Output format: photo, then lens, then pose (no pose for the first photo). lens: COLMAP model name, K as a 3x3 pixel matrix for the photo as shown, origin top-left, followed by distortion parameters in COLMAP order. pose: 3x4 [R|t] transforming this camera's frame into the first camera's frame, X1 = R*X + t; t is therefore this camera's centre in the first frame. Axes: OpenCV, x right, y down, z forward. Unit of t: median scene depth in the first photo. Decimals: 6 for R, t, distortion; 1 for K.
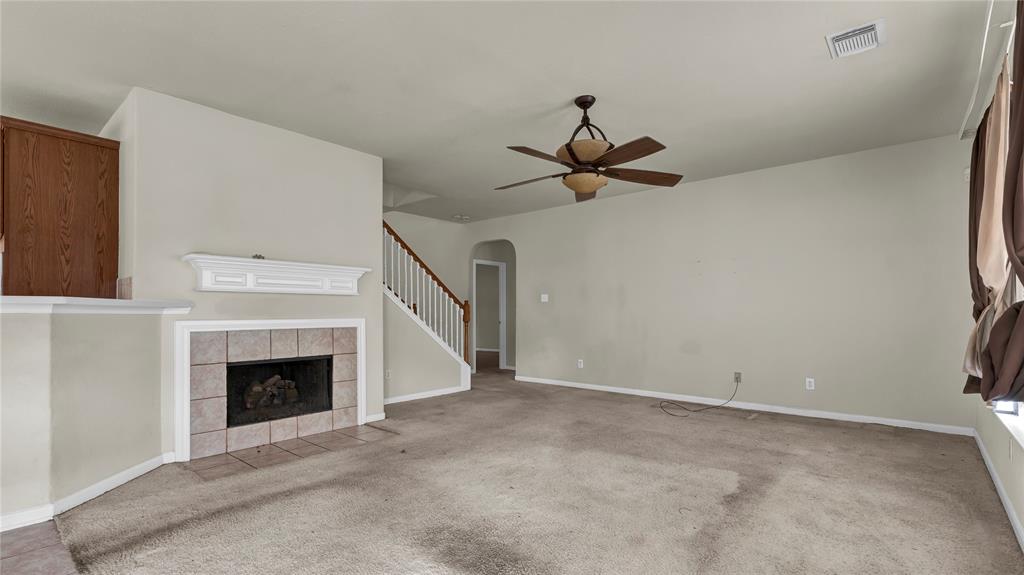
lens RADIAL K [[467.8, 0, 495.1], [0, 467.8, 313.6], [0, 0, 1]] dist [0.005711, 0.000078]
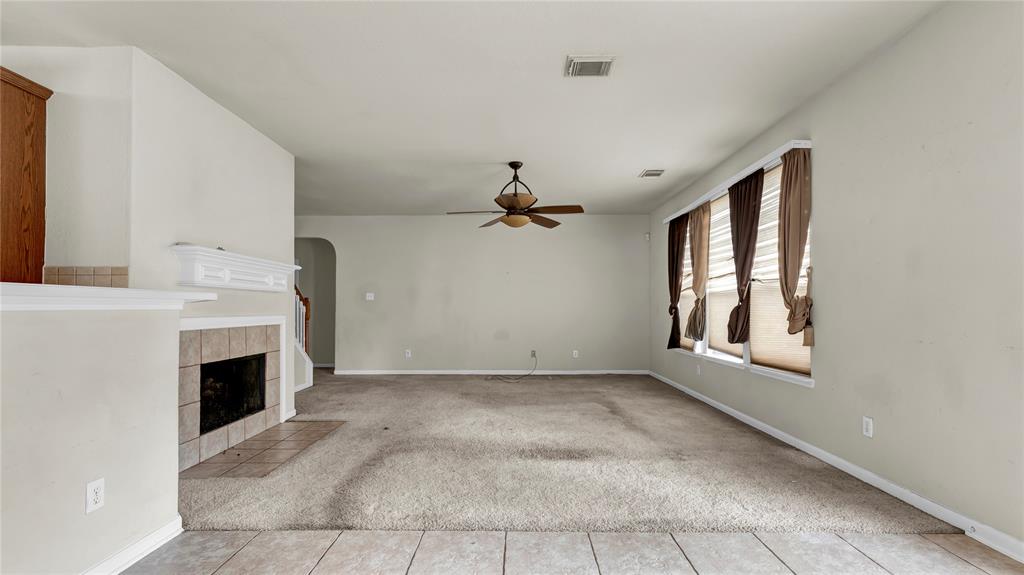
lens RADIAL K [[467.8, 0, 502.8], [0, 467.8, 309.1], [0, 0, 1]] dist [0.005711, 0.000078]
pose [[0.765250, 0.000918, 0.643733, -0.673440], [0.001992, 0.999991, -0.003795, 0.001685], [-0.643731, 0.004186, 0.765241, -0.075209]]
